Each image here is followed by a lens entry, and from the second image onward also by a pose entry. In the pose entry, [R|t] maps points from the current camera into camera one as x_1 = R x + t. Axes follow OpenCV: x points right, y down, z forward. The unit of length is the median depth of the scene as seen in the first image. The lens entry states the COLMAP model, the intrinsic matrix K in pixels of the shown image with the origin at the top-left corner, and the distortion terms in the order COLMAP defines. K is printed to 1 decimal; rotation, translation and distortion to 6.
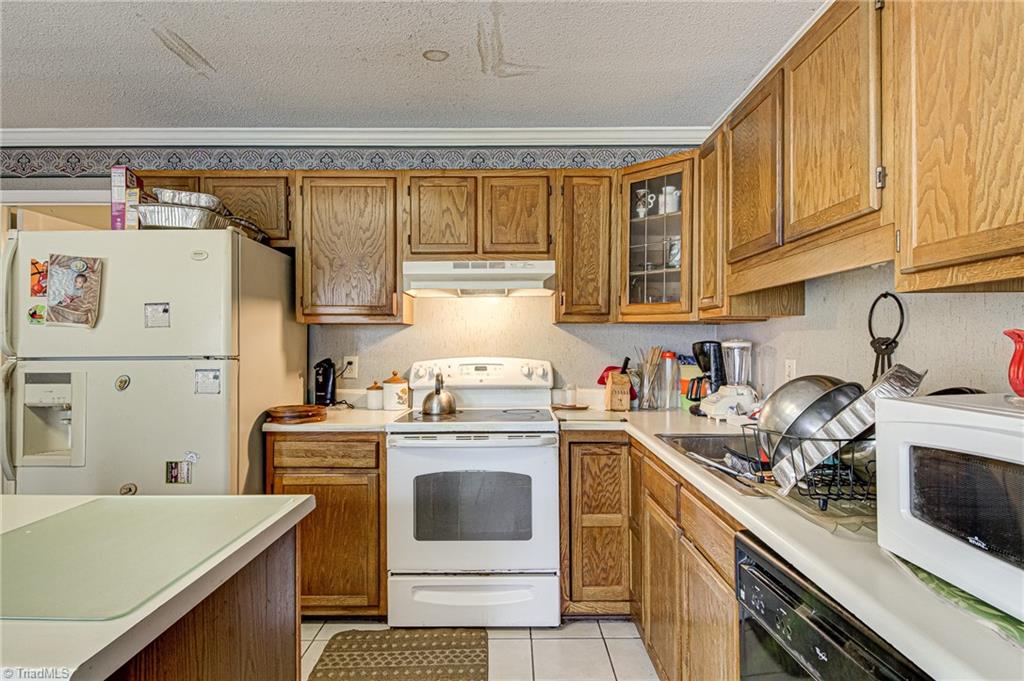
lens RADIAL K [[538.3, 0, 460.8], [0, 538.3, 344.4], [0, 0, 1]] dist [0.014145, -0.006309]
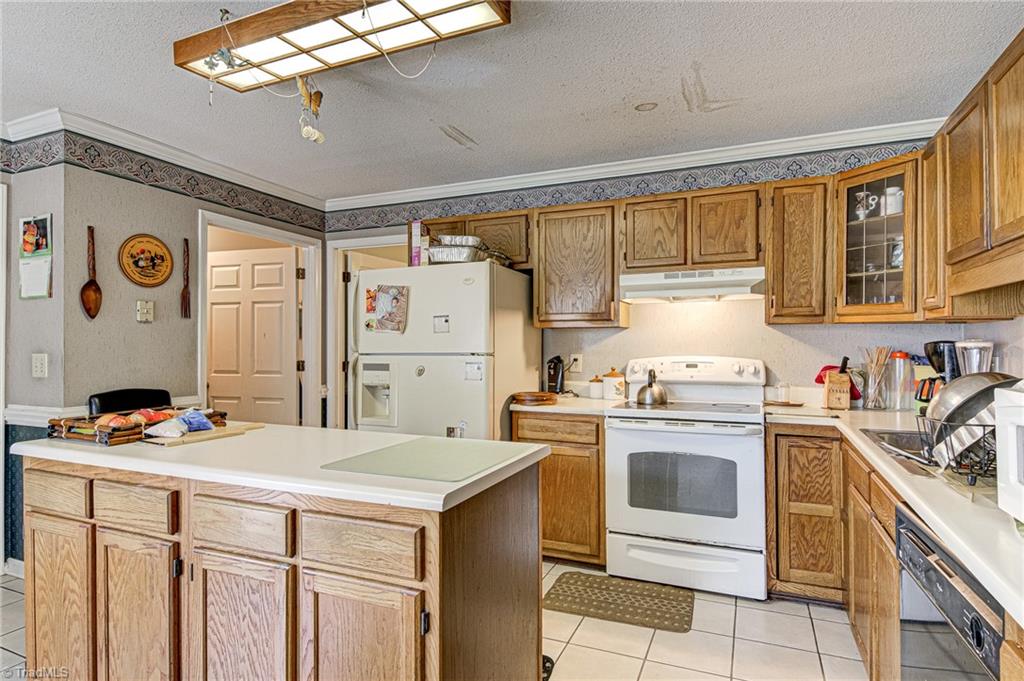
lens RADIAL K [[538.3, 0, 477.4], [0, 538.3, 346.5], [0, 0, 1]] dist [0.014145, -0.006309]
pose [[0.926006, 0.001068, -0.377507, 0.056418], [0.000852, 0.999988, 0.004919, -0.001814], [0.377507, -0.004877, 0.925994, -0.247093]]
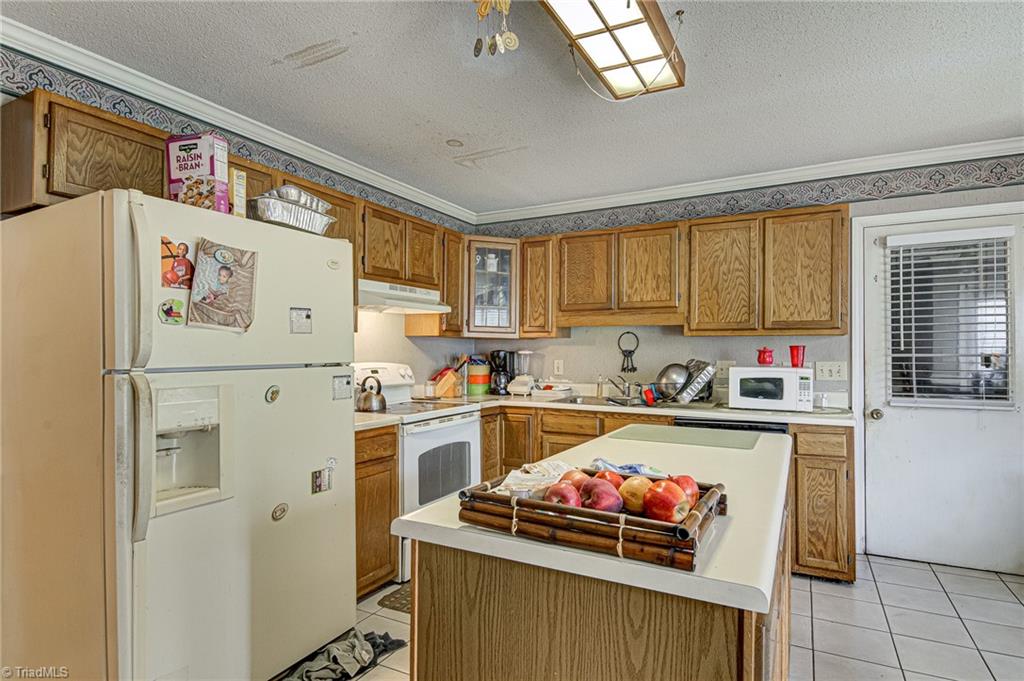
lens RADIAL K [[538.3, 0, 519.4], [0, 538.3, 348.0], [0, 0, 1]] dist [0.014145, -0.006309]
pose [[0.465311, 0.008645, 0.885105, -1.073137], [-0.004060, 0.999963, -0.007632, -0.000260], [-0.885138, -0.000042, 0.465329, 0.190538]]
